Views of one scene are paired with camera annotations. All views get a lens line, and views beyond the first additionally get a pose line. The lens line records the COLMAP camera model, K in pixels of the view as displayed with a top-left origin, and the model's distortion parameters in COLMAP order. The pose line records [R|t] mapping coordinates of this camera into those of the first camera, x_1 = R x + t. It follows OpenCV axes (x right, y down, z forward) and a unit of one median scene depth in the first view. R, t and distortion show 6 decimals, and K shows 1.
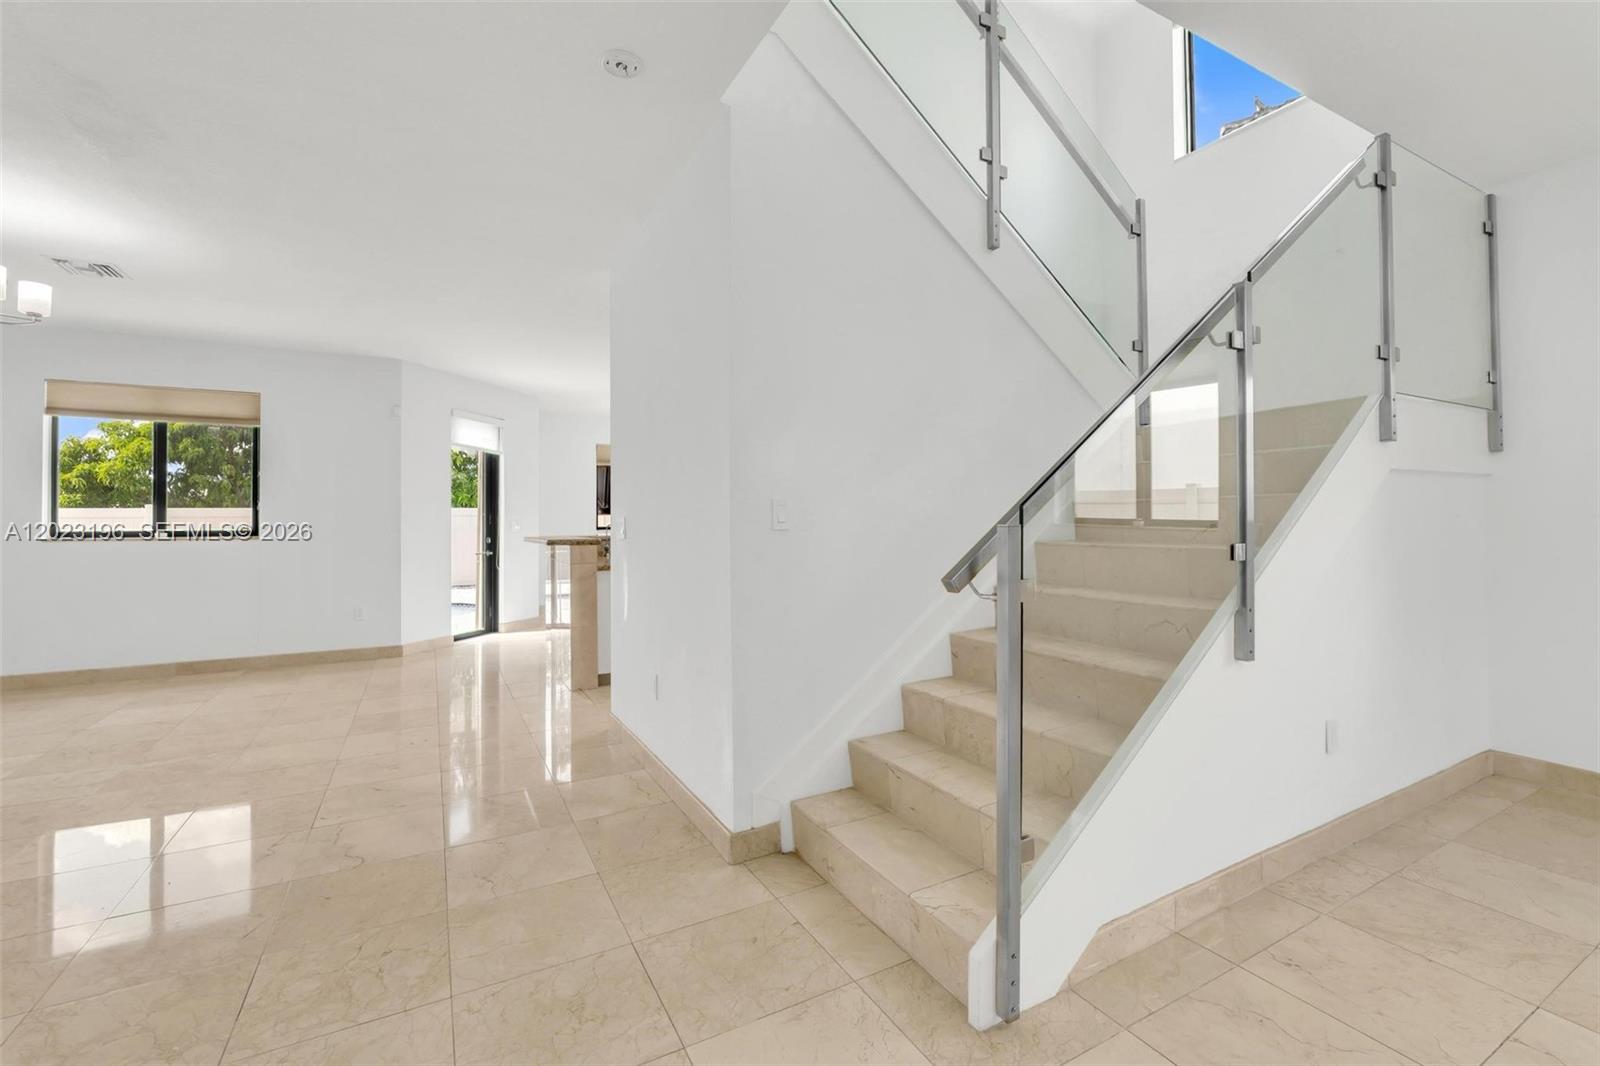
lens RADIAL K [[681.1, 0, 806.9], [0, 681.1, 511.9], [0, 0, 1]] dist [-0.003240, -0.000834]
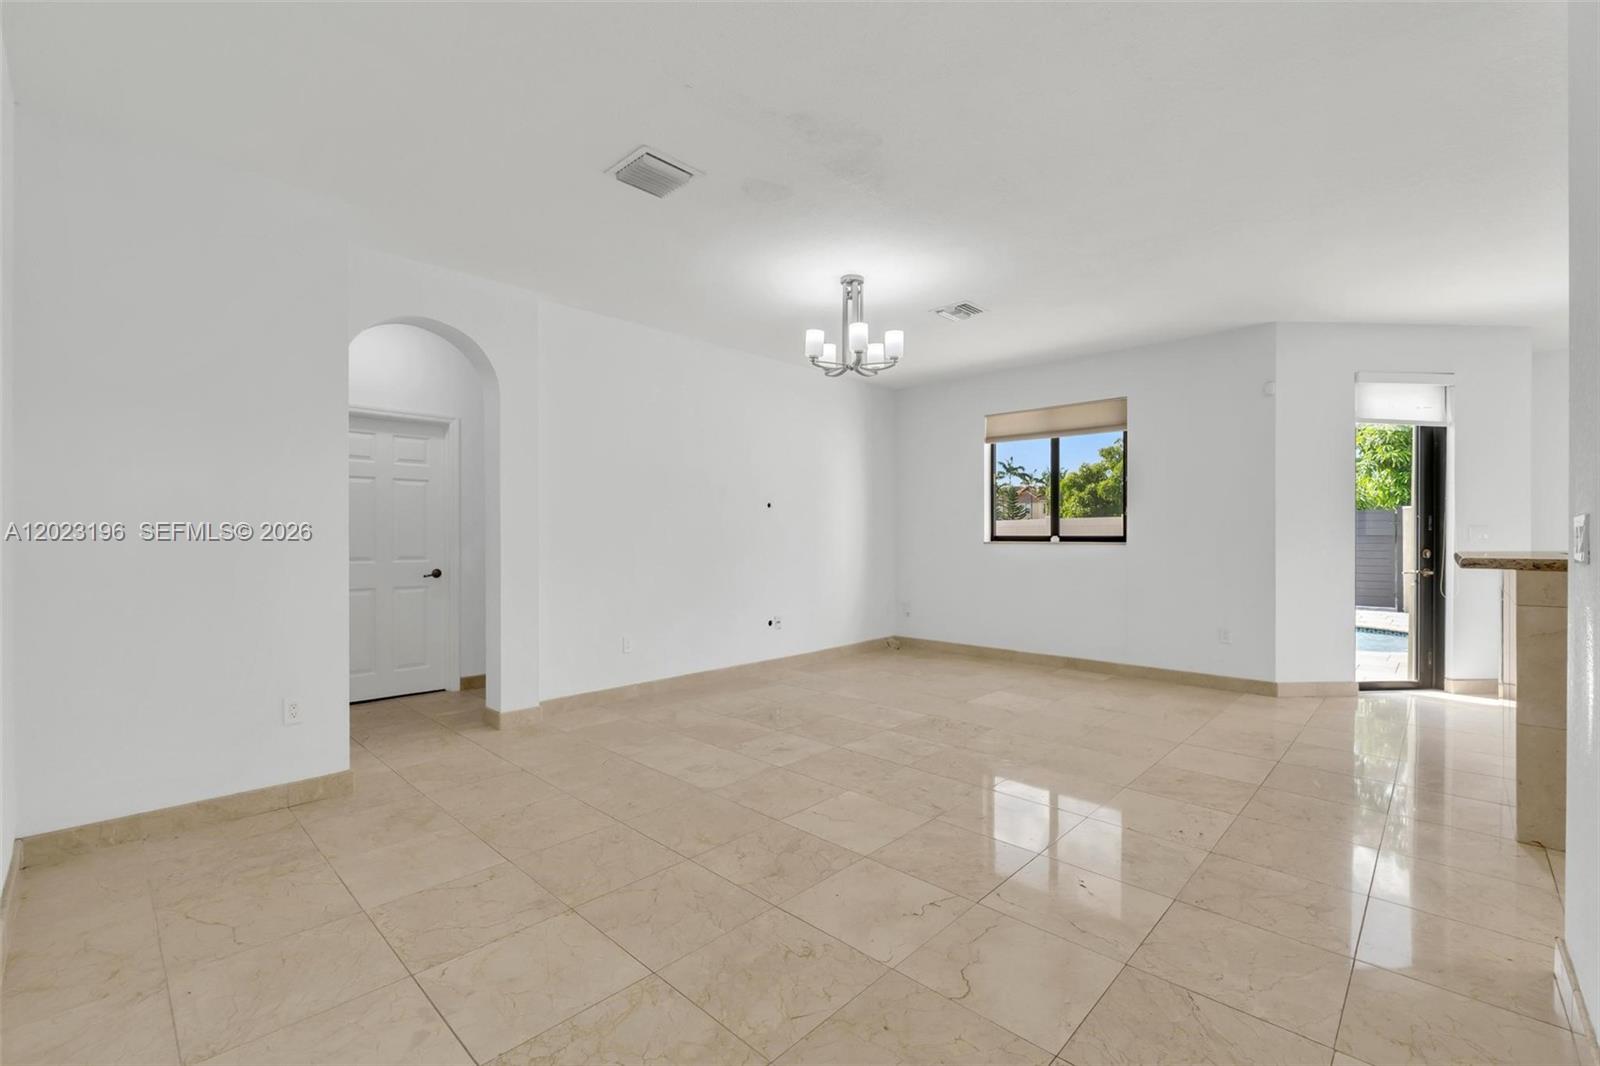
lens RADIAL K [[681.1, 0, 811.0], [0, 681.1, 535.0], [0, 0, 1]] dist [-0.003240, -0.000834]
pose [[0.305896, 0.007610, -0.952034, -0.008548], [0.015131, 0.999803, 0.012854, 0.005740], [0.951945, -0.018337, 0.305721, 0.264067]]
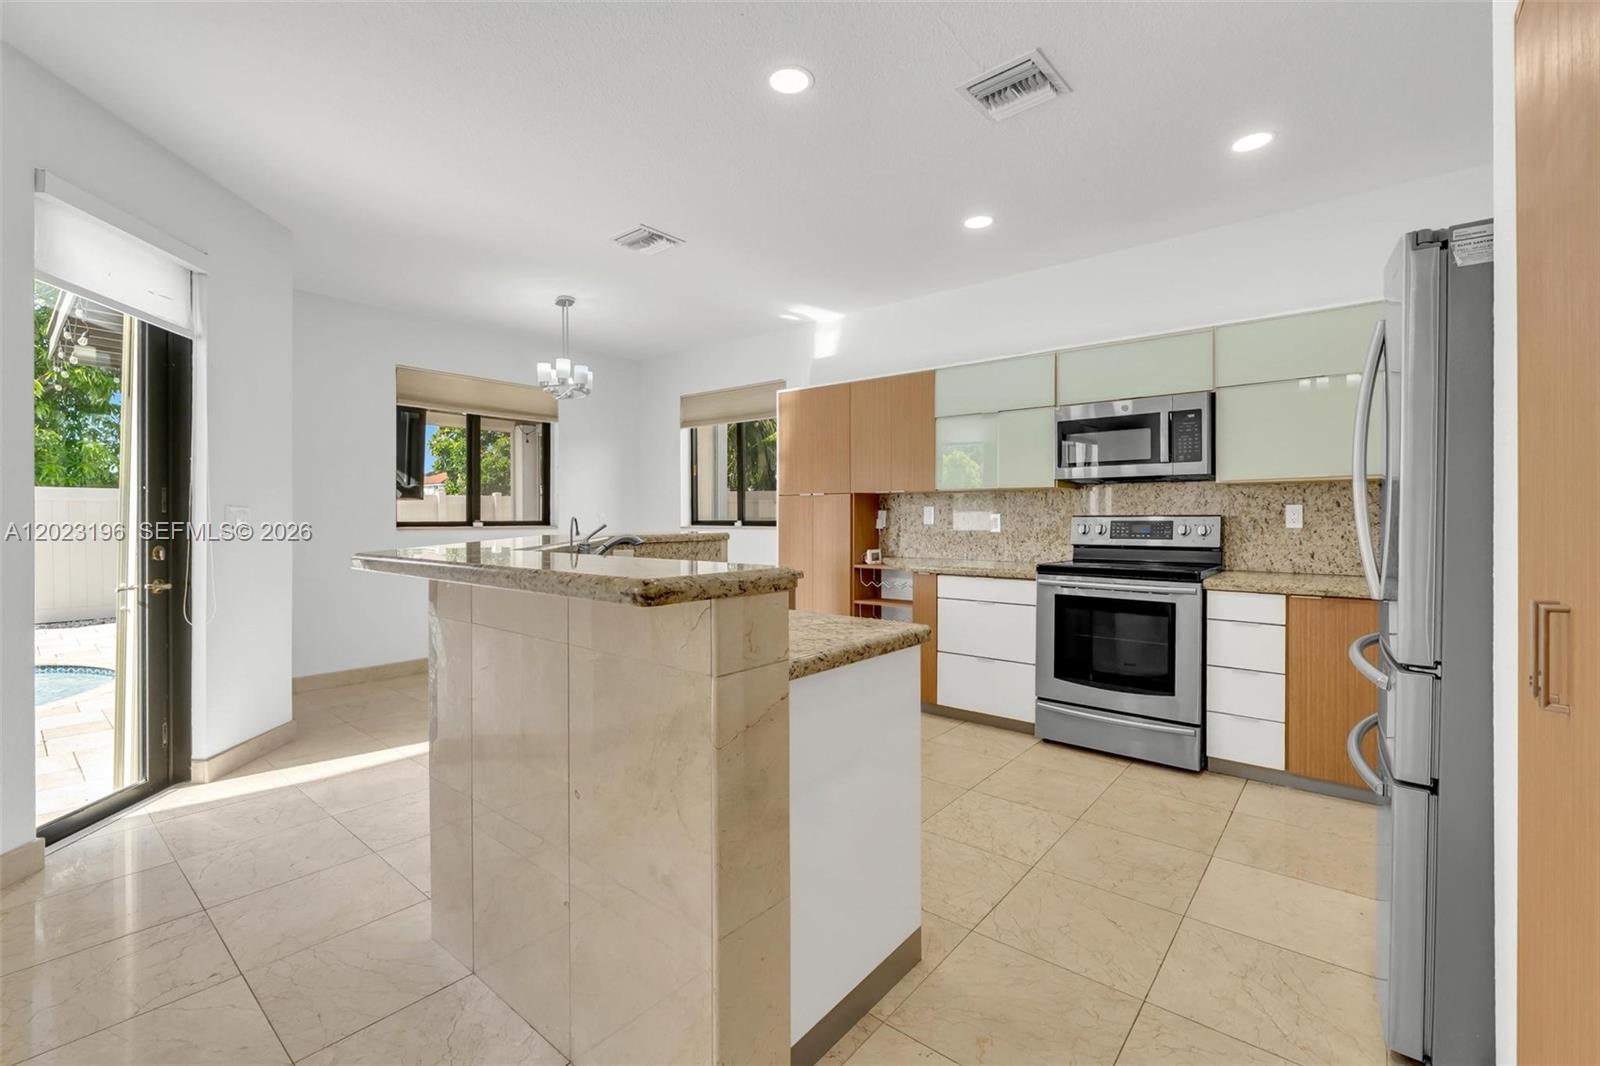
lens RADIAL K [[681.1, 0, 812.5], [0, 681.1, 519.1], [0, 0, 1]] dist [-0.003240, -0.000834]
pose [[0.928486, 0.003609, 0.371351, -0.345210], [-0.010097, 0.999828, 0.015529, 0.015376], [-0.371231, -0.018168, 0.928363, 0.651585]]
